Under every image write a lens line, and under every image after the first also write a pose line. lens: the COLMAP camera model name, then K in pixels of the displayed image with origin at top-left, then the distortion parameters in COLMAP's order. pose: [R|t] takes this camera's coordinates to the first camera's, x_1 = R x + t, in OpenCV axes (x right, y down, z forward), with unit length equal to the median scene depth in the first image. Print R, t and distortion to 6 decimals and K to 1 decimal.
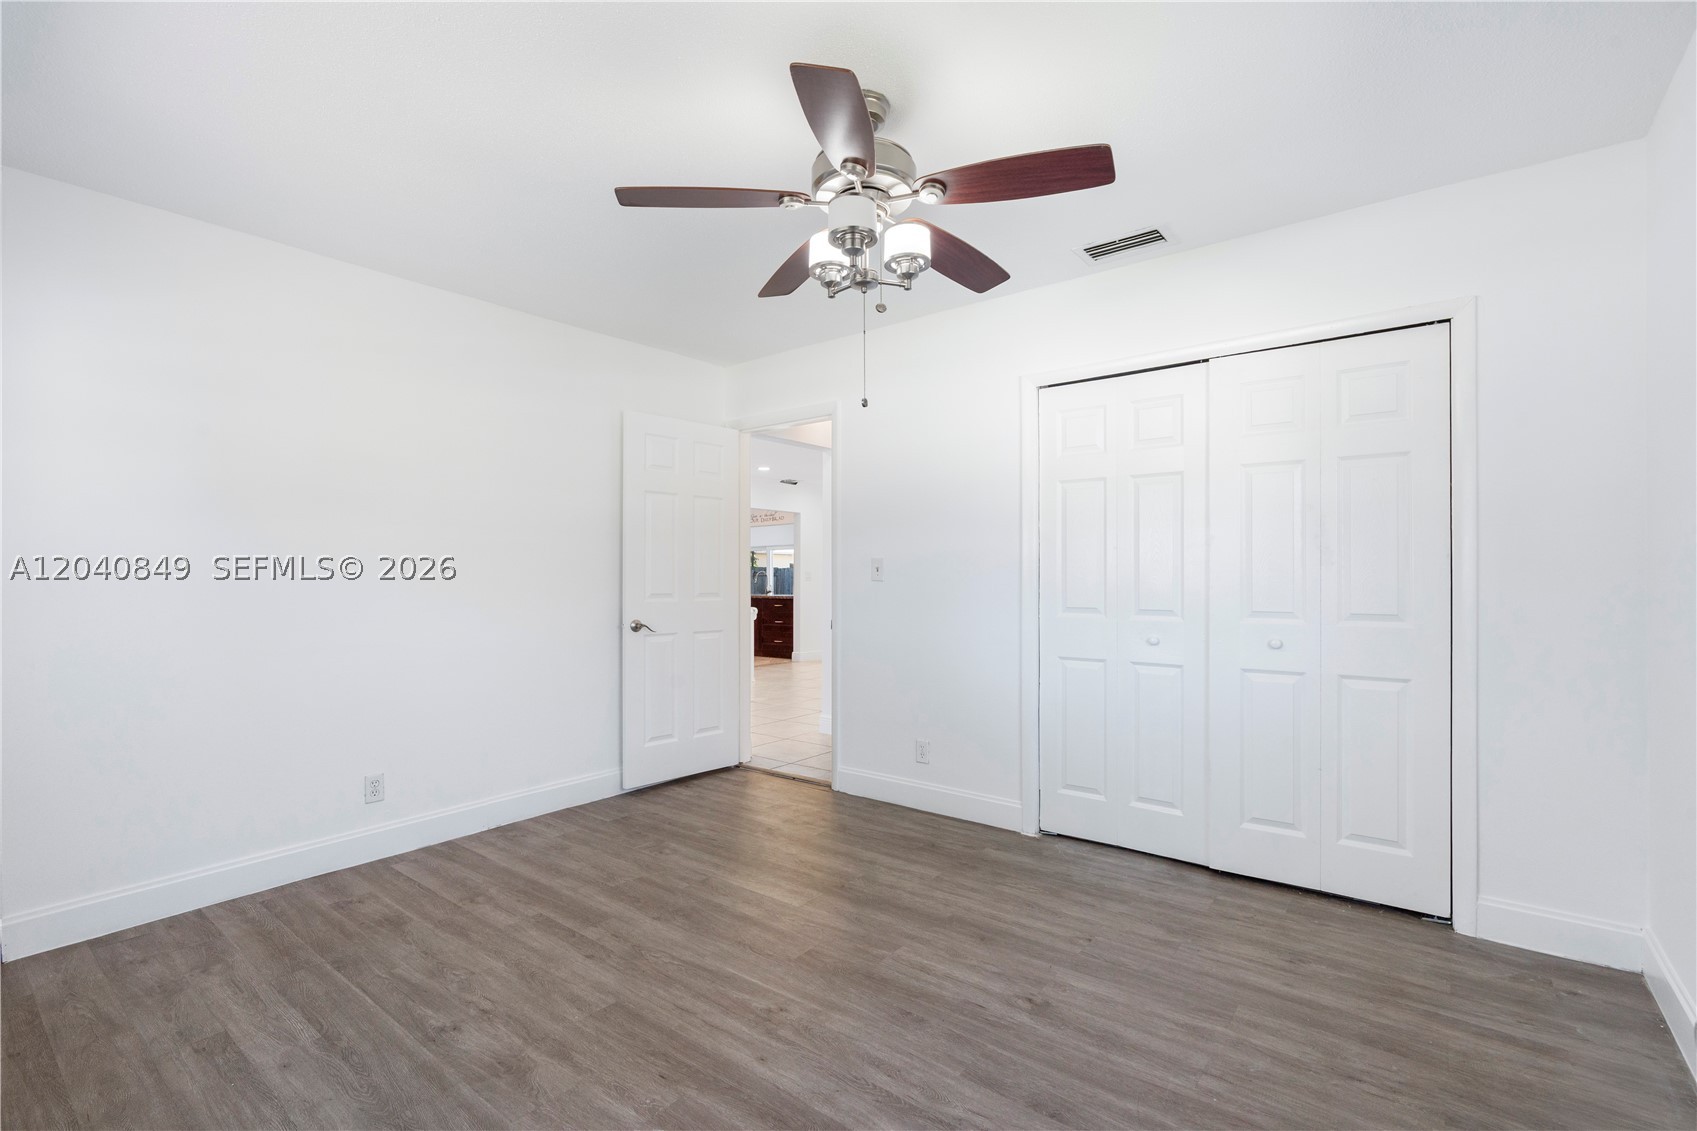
lens RADIAL K [[763.8, 0, 844.2], [0, 763.8, 566.7], [0, 0, 1]] dist [-0.010094, 0.005113]
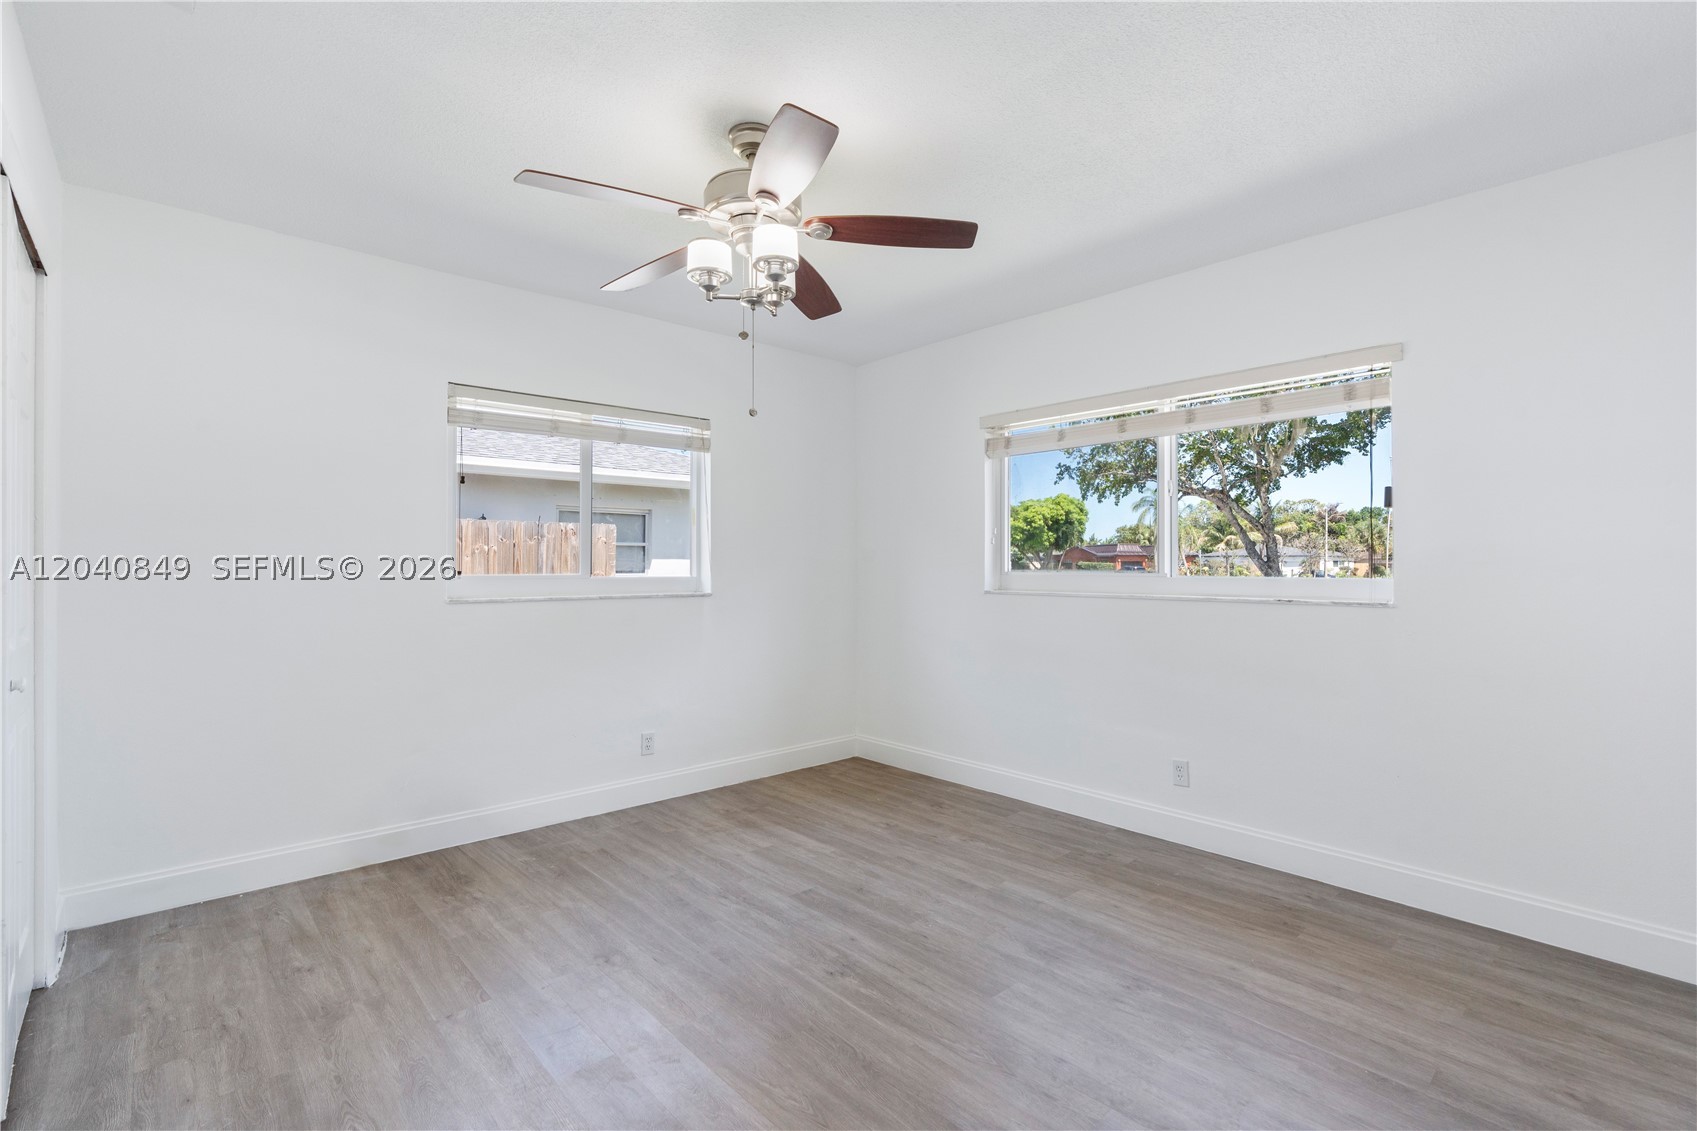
lens RADIAL K [[763.8, 0, 848.5], [0, 763.8, 569.5], [0, 0, 1]] dist [-0.010094, 0.005113]
pose [[-0.987014, 0.001487, 0.160628, -0.286396], [-0.000147, 0.999948, -0.010159, 0.017832], [-0.160635, -0.010051, -0.986963, 2.109190]]
